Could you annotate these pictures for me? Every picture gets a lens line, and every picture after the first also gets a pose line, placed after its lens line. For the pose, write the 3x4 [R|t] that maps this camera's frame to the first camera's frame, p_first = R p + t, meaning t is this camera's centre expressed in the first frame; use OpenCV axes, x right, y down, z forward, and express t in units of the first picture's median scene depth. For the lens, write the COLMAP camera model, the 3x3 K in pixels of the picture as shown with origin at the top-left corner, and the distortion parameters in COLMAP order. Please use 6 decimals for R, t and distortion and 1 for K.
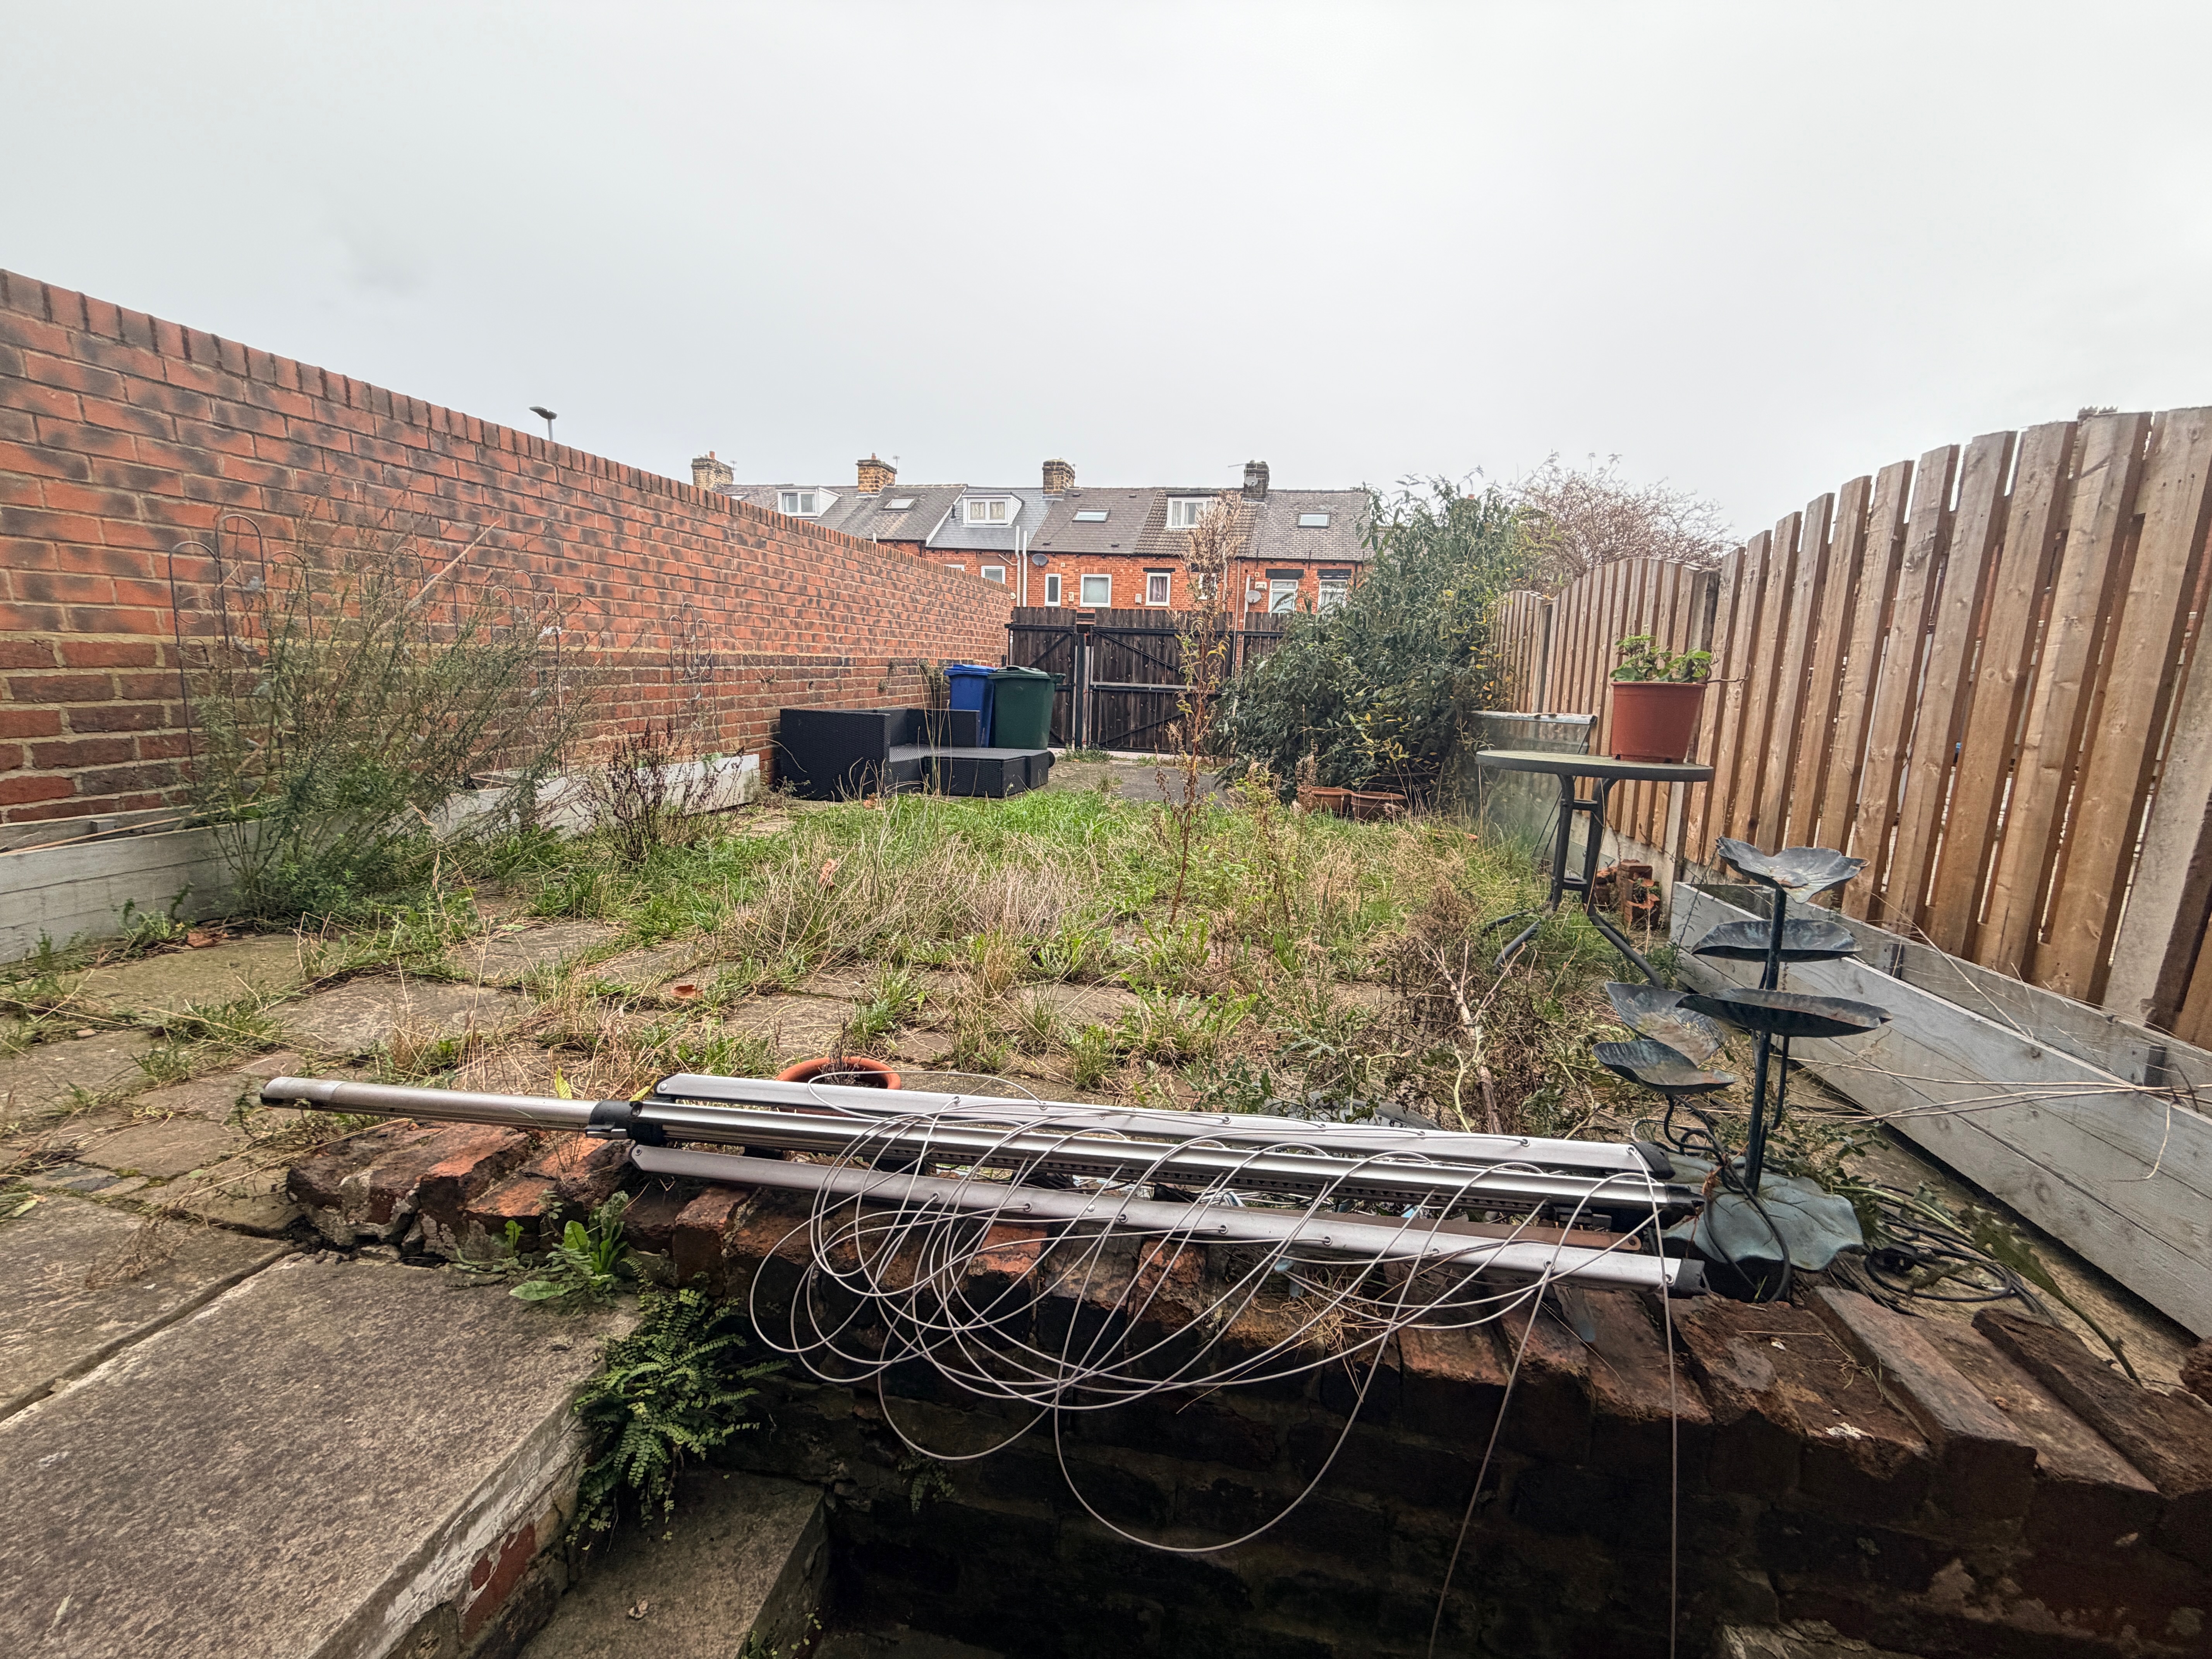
lens RADIAL K [[881.3, 0, 1097.9], [0, 881.3, 830.0], [0, 0, 1]] dist [-0.000591, -0.000175]
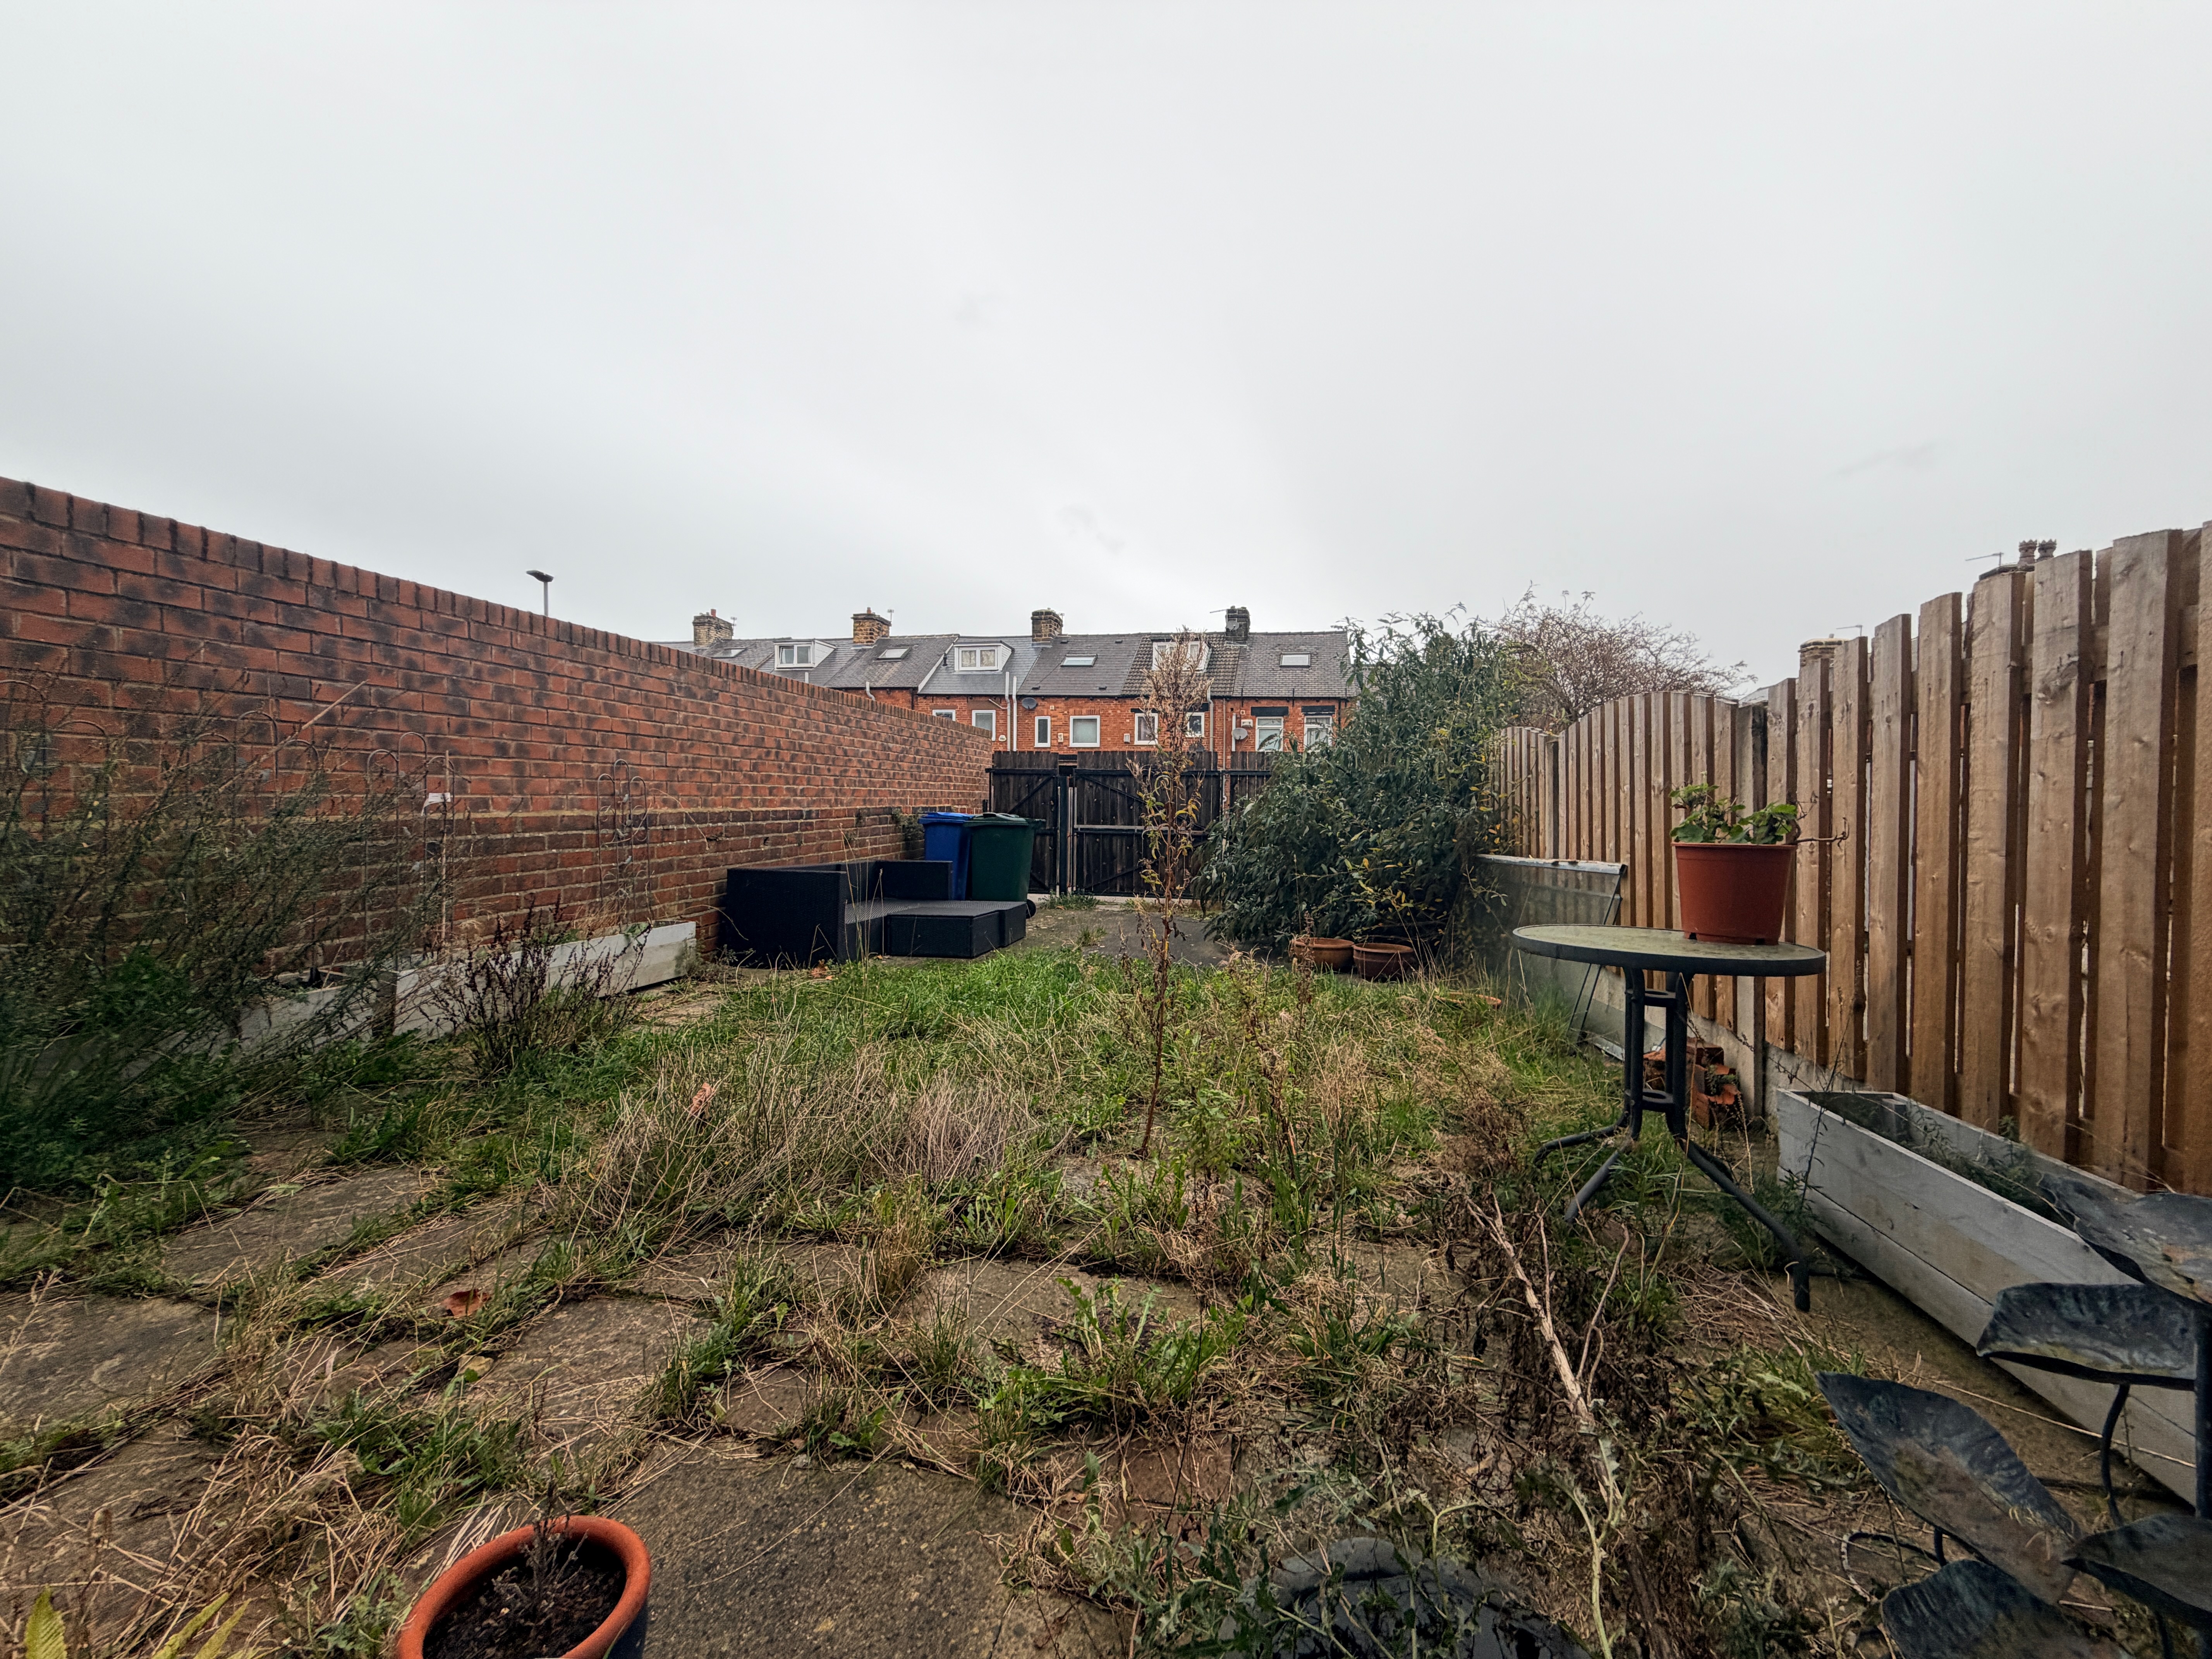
lens RADIAL K [[879.6, 0, 1098.9], [0, 879.6, 829.0], [0, 0, 1]] dist [-0.000899, -0.000587]
pose [[0.999711, -0.022995, 0.006984, 0.023065], [0.023792, 0.987980, -0.152737, -0.031057], [-0.003387, 0.152859, 0.988242, 0.090815]]
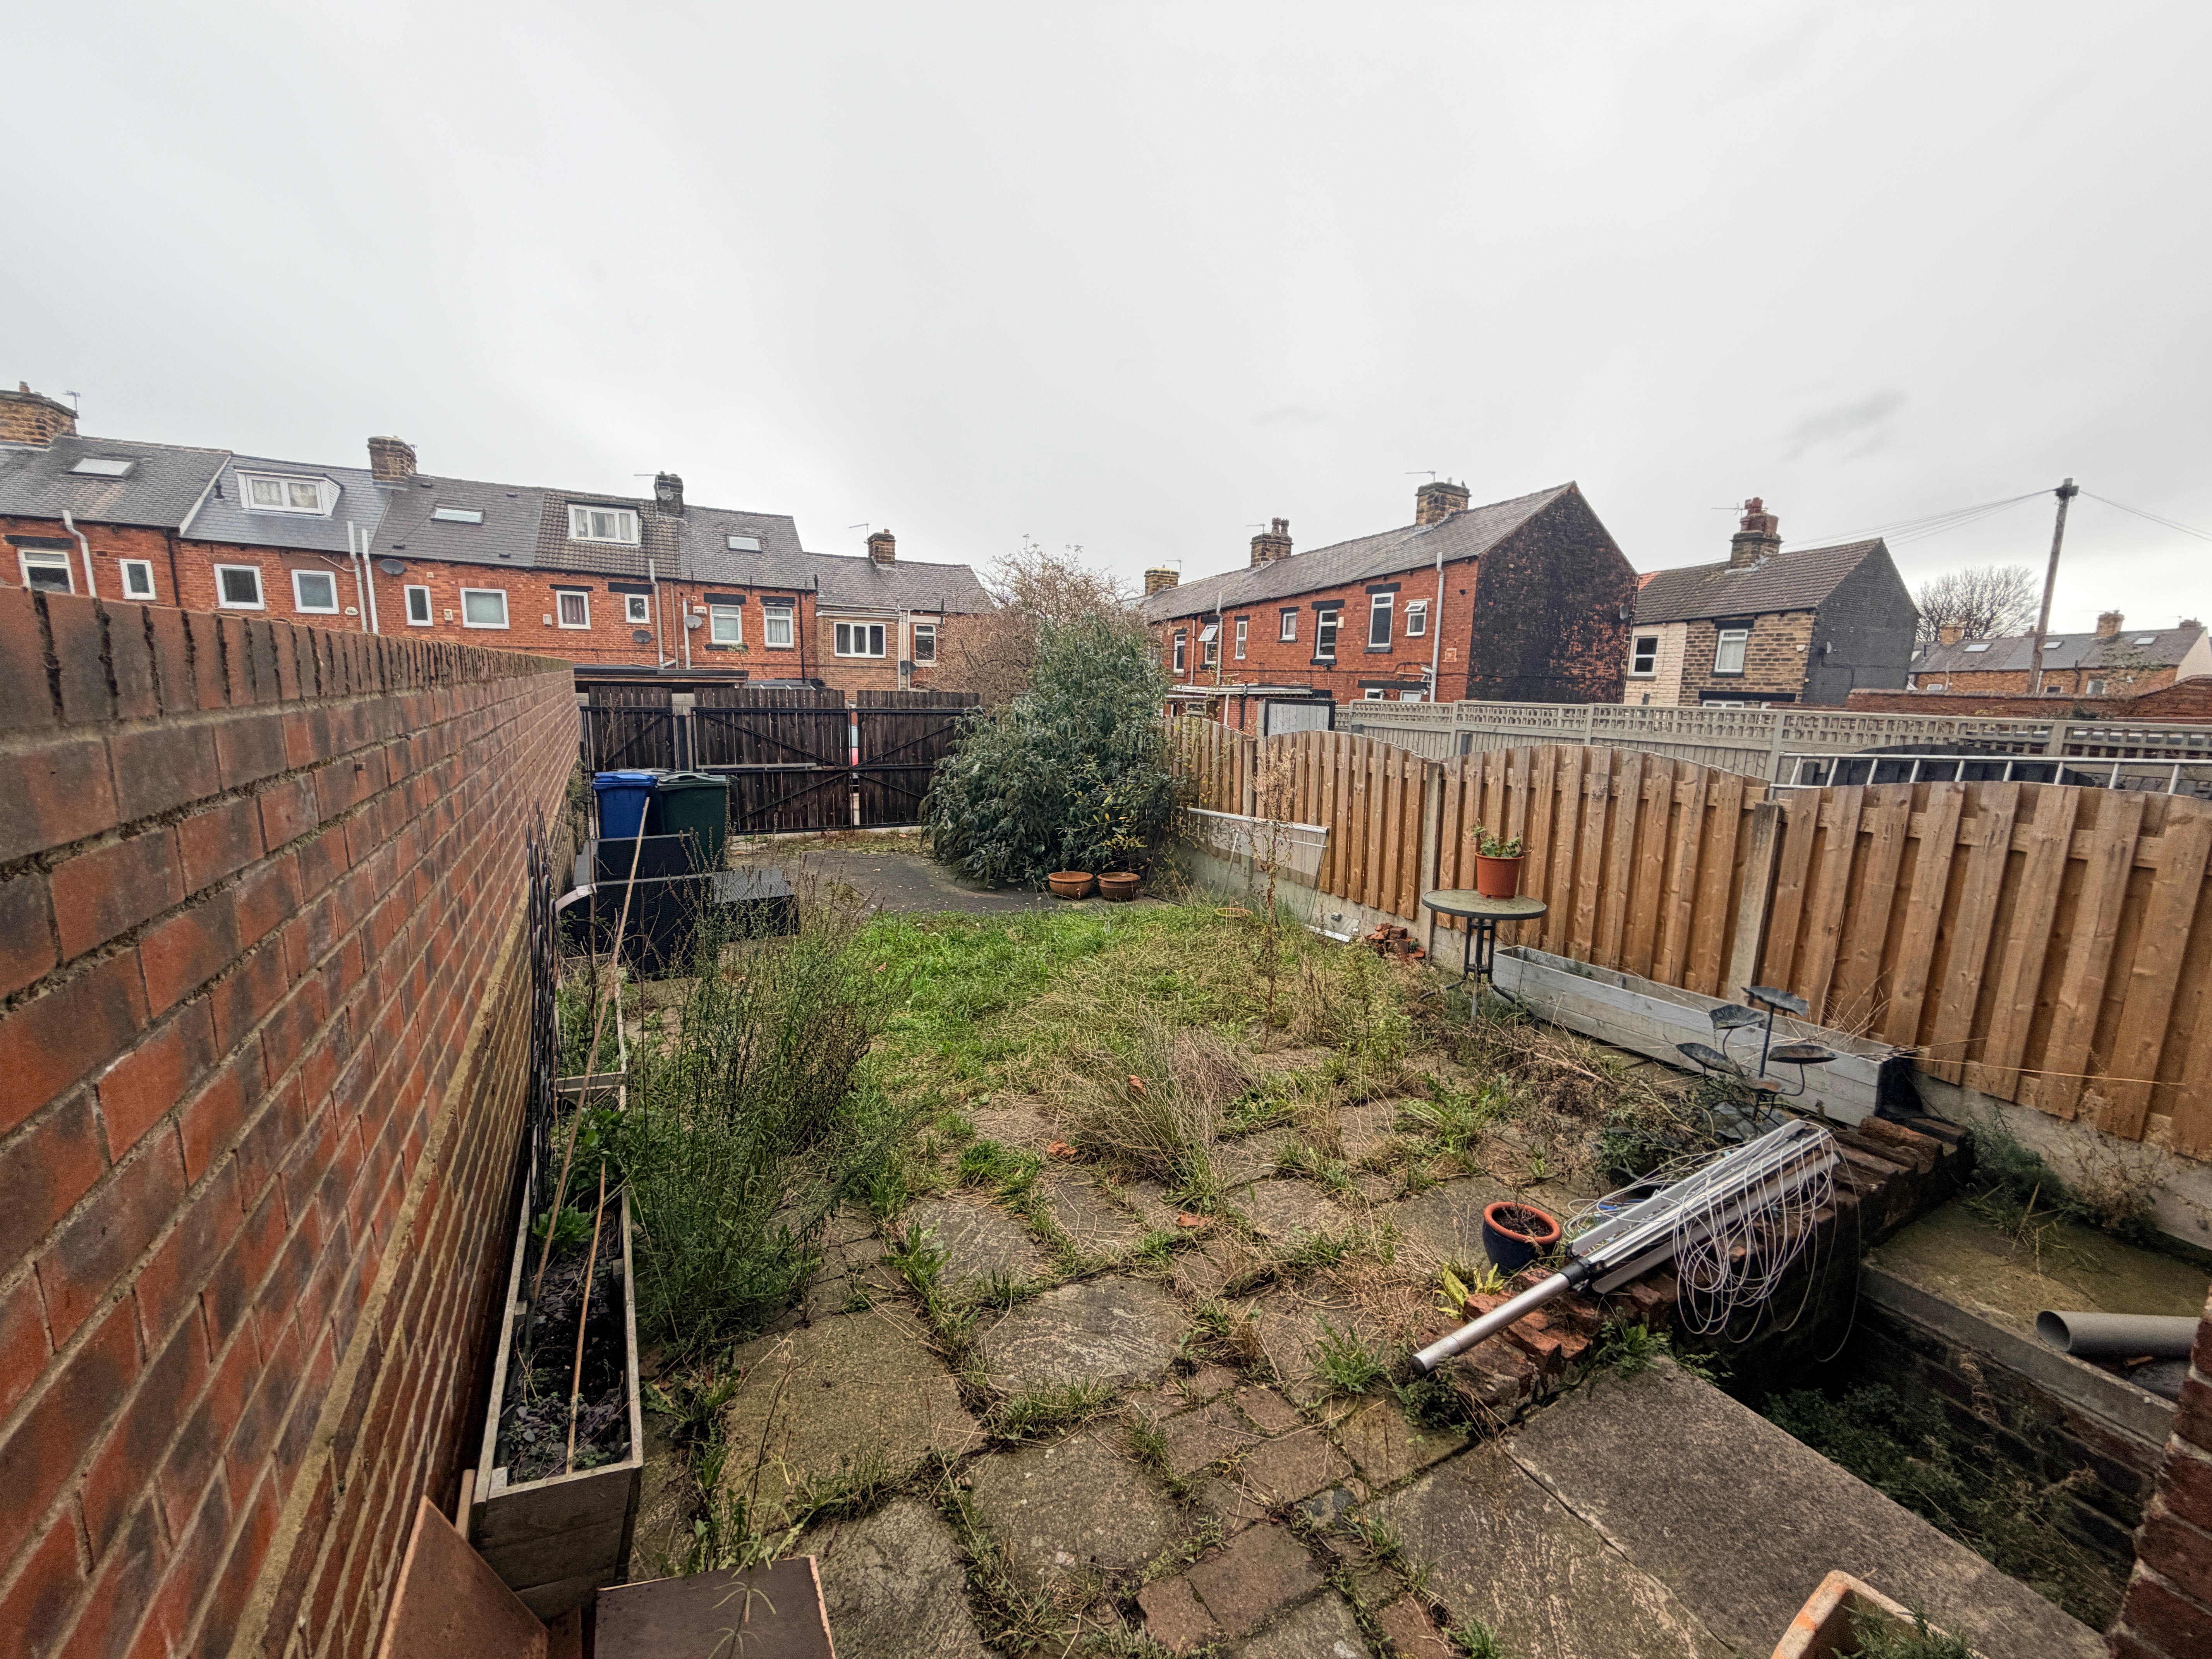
lens RADIAL K [[879.6, 0, 1098.9], [0, 879.6, 829.0], [0, 0, 1]] dist [-0.000899, -0.000587]
pose [[0.776817, -0.123041, 0.617589, -0.511114], [0.122826, 0.991495, 0.043040, -0.176952], [-0.617632, 0.042421, 0.785322, 0.025566]]
